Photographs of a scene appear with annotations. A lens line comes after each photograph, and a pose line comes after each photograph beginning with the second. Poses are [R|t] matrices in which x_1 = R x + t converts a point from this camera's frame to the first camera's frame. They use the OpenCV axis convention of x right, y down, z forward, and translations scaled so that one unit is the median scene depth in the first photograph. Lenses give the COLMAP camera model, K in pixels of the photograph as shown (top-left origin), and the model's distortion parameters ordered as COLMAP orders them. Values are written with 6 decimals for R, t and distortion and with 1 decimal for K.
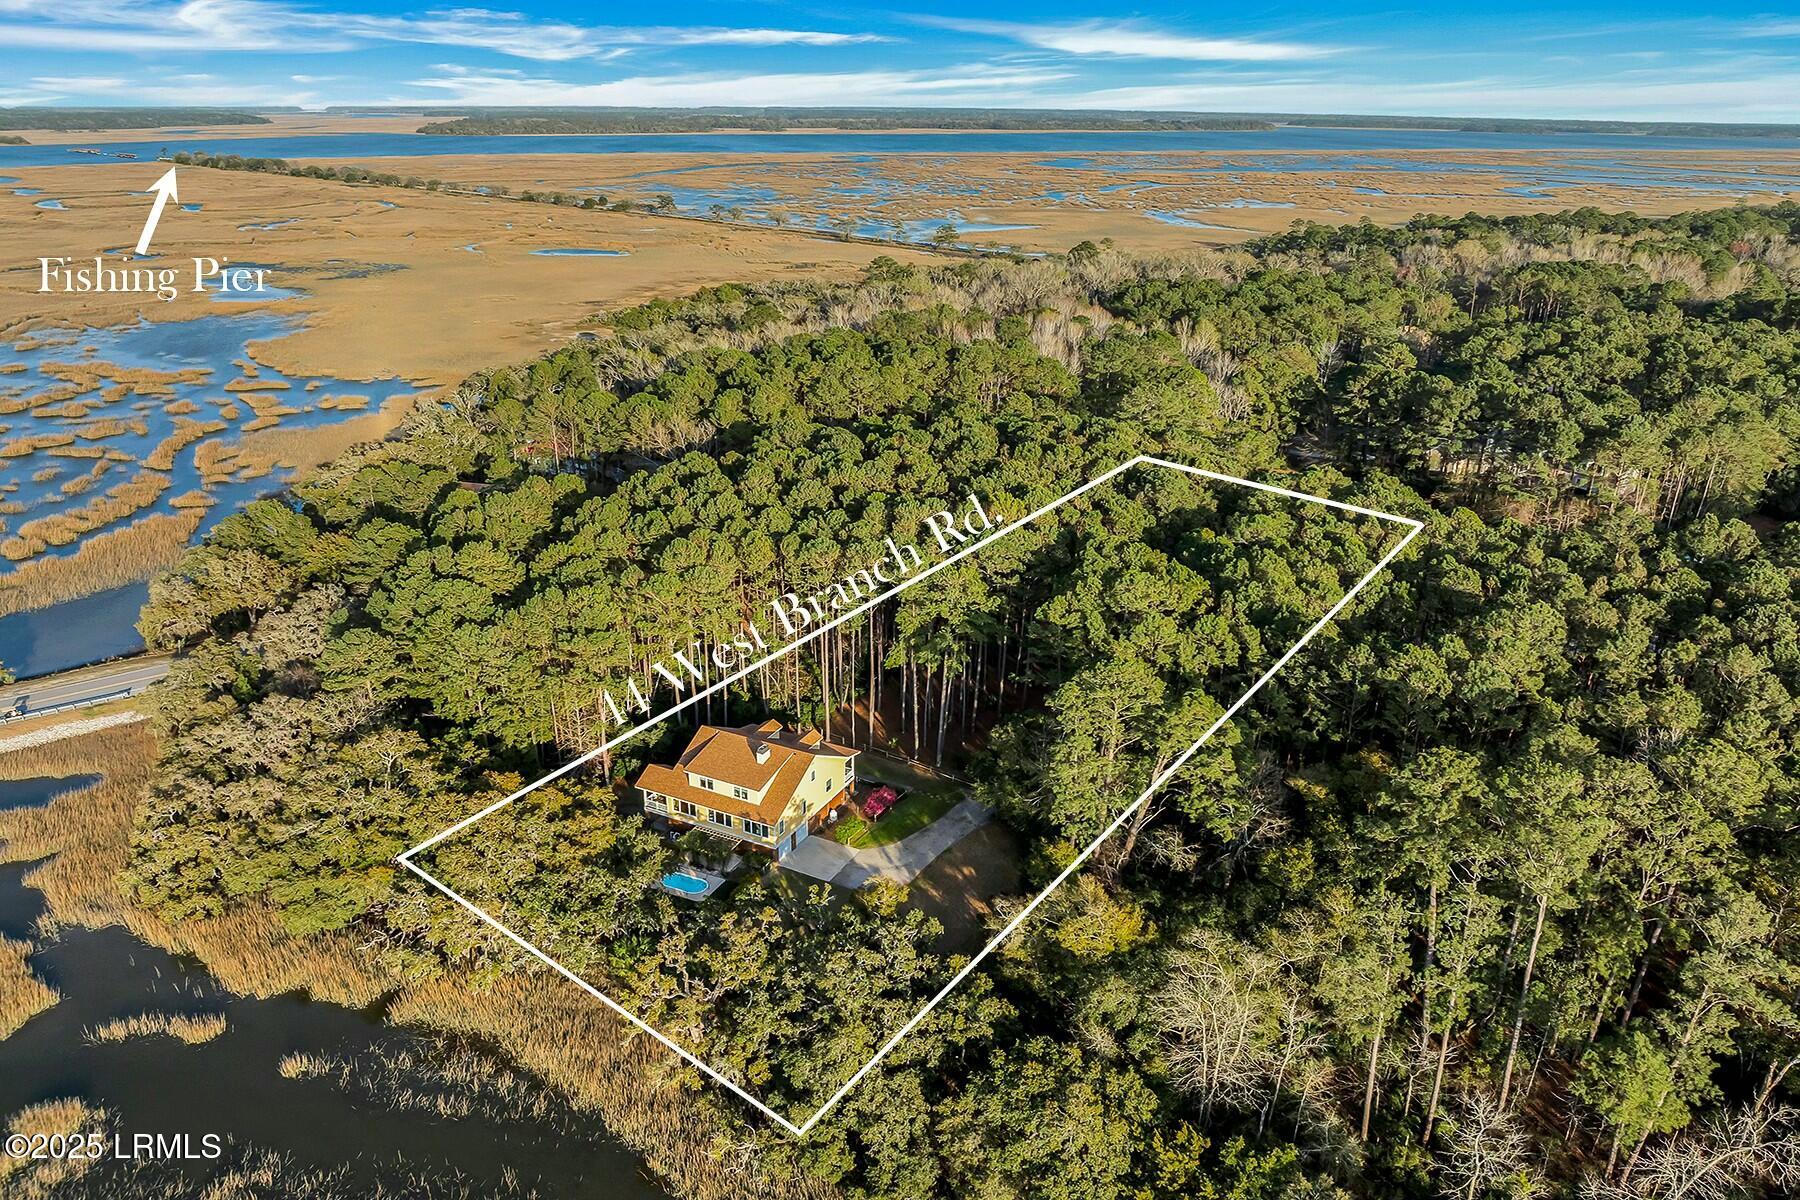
lens RADIAL K [[1214.8, 0, 896.4], [0, 1214.8, 678.8], [0, 0, 1]] dist [-0.055107, 0.030769]
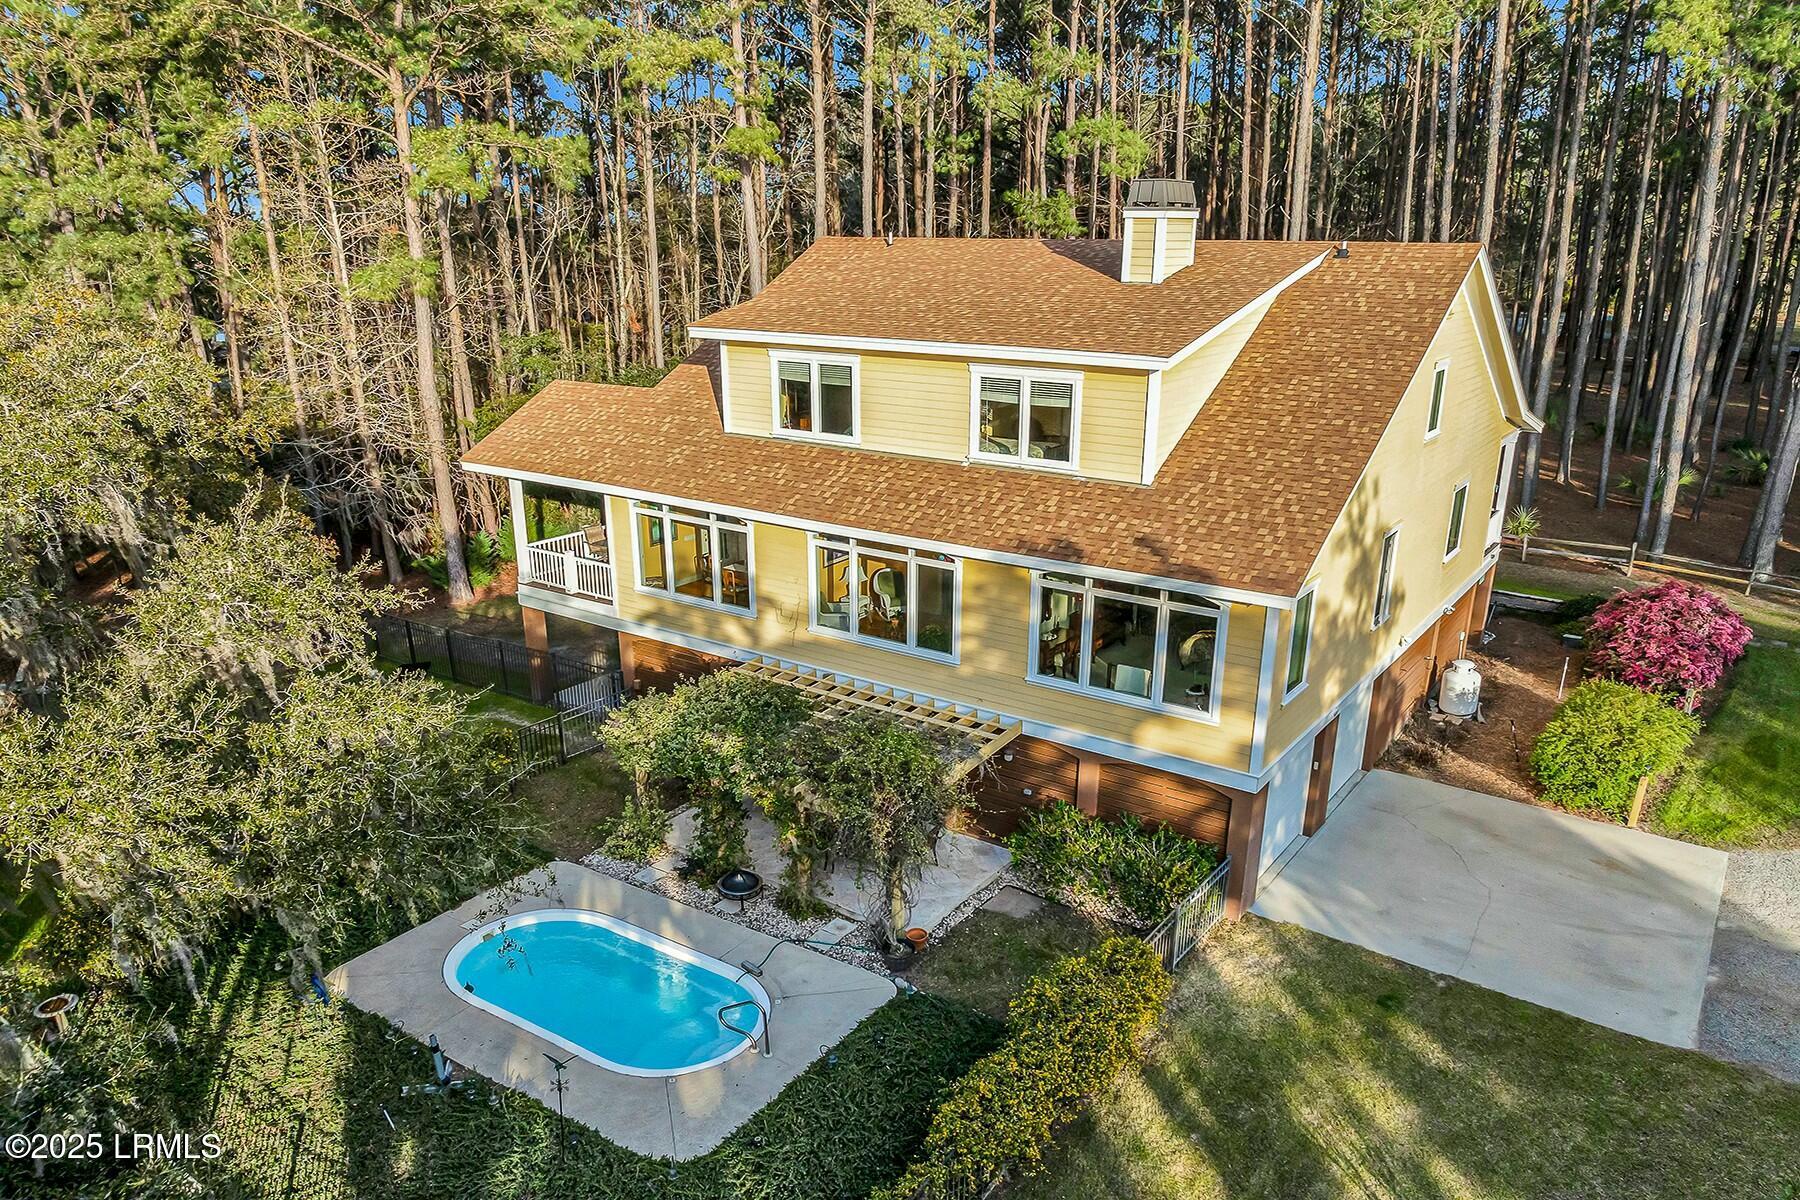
lens RADIAL K [[1214.8, 0, 896.4], [0, 1214.8, 678.8], [0, 0, 1]] dist [-0.055107, 0.030769]
pose [[0.988736, 0.038416, -0.144656, -0.151031], [-0.050760, 0.995287, -0.082633, 0.174989], [0.140800, 0.089044, 0.986026, 1.058934]]
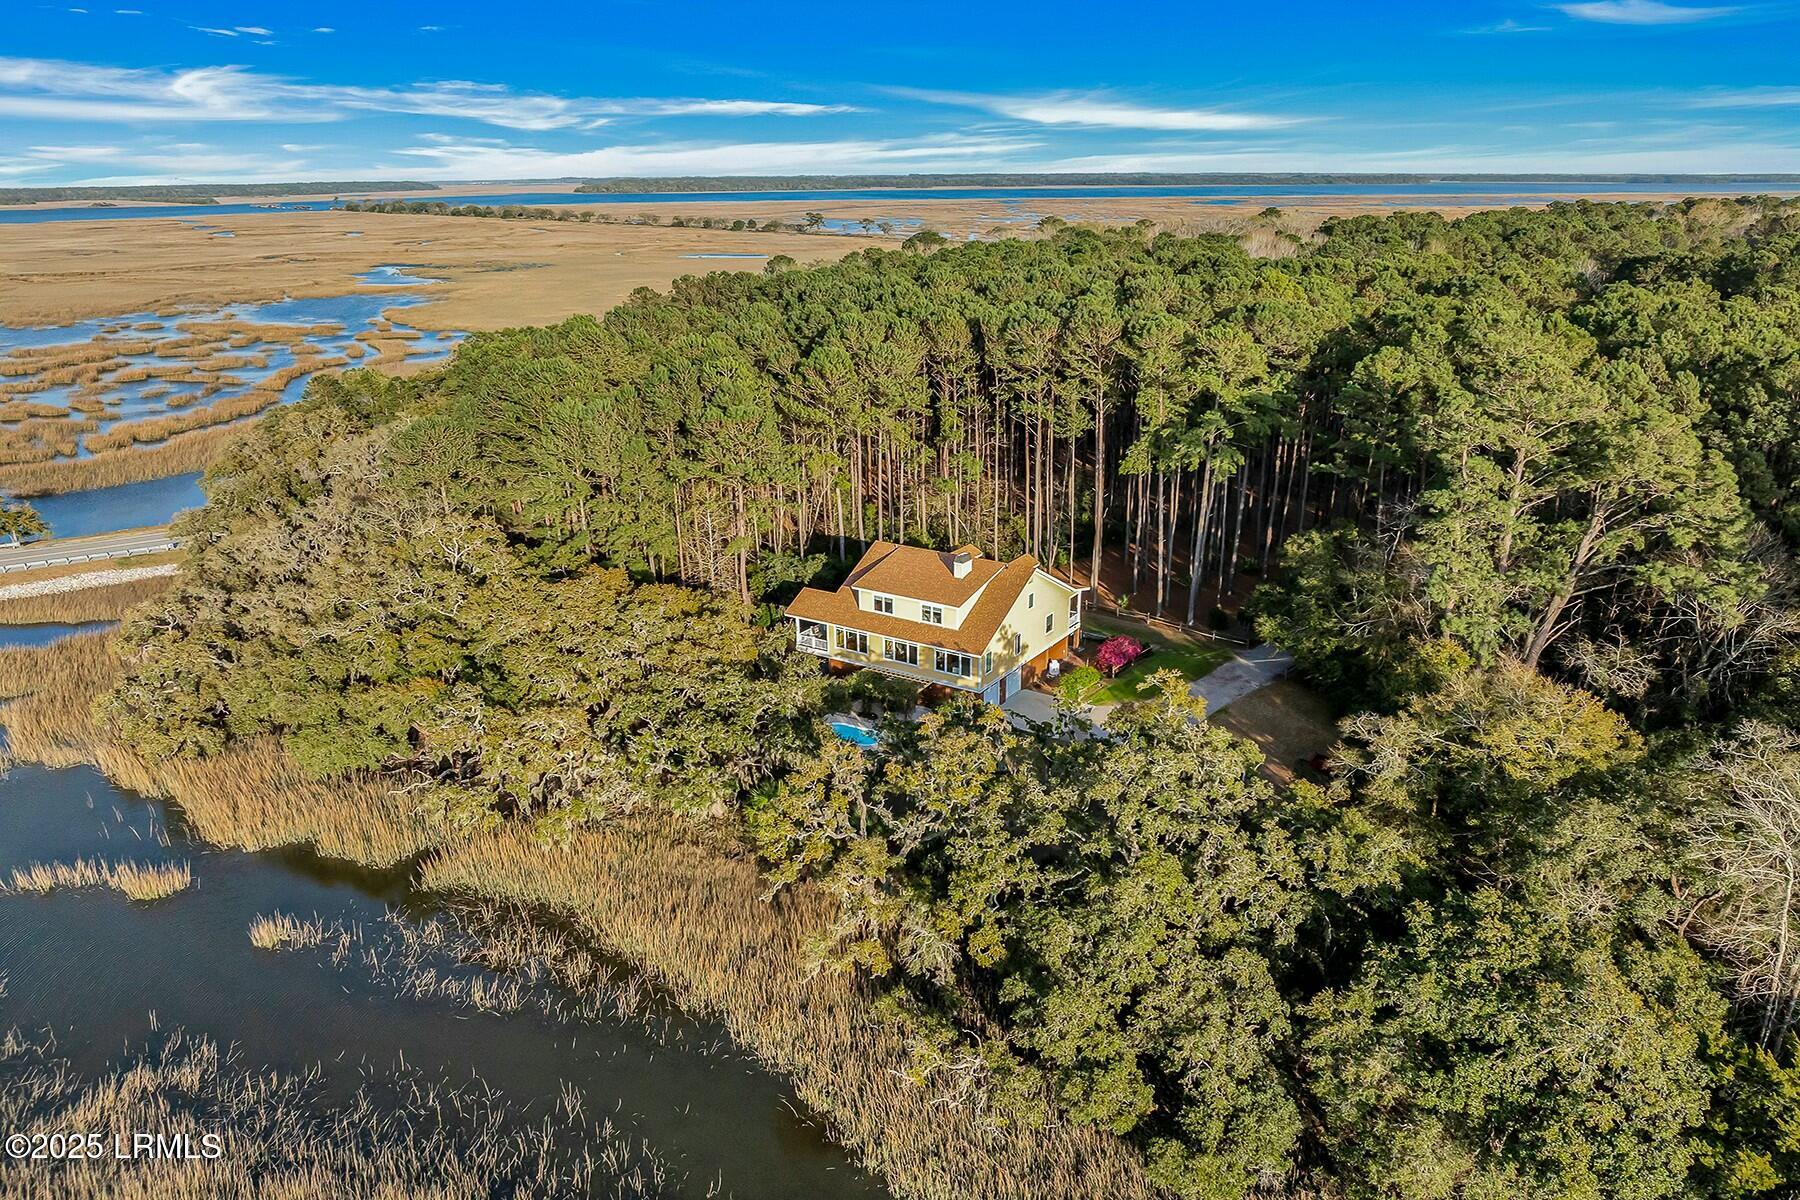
lens RADIAL K [[1241.7, 0, 907.1], [0, 1241.7, 648.0], [0, 0, 1]] dist [-0.033870, 0.001606]
pose [[0.994531, 0.014759, -0.103398, -0.083940], [-0.021567, 0.997650, -0.065037, 0.201305], [0.102195, 0.066912, 0.992511, 0.345573]]
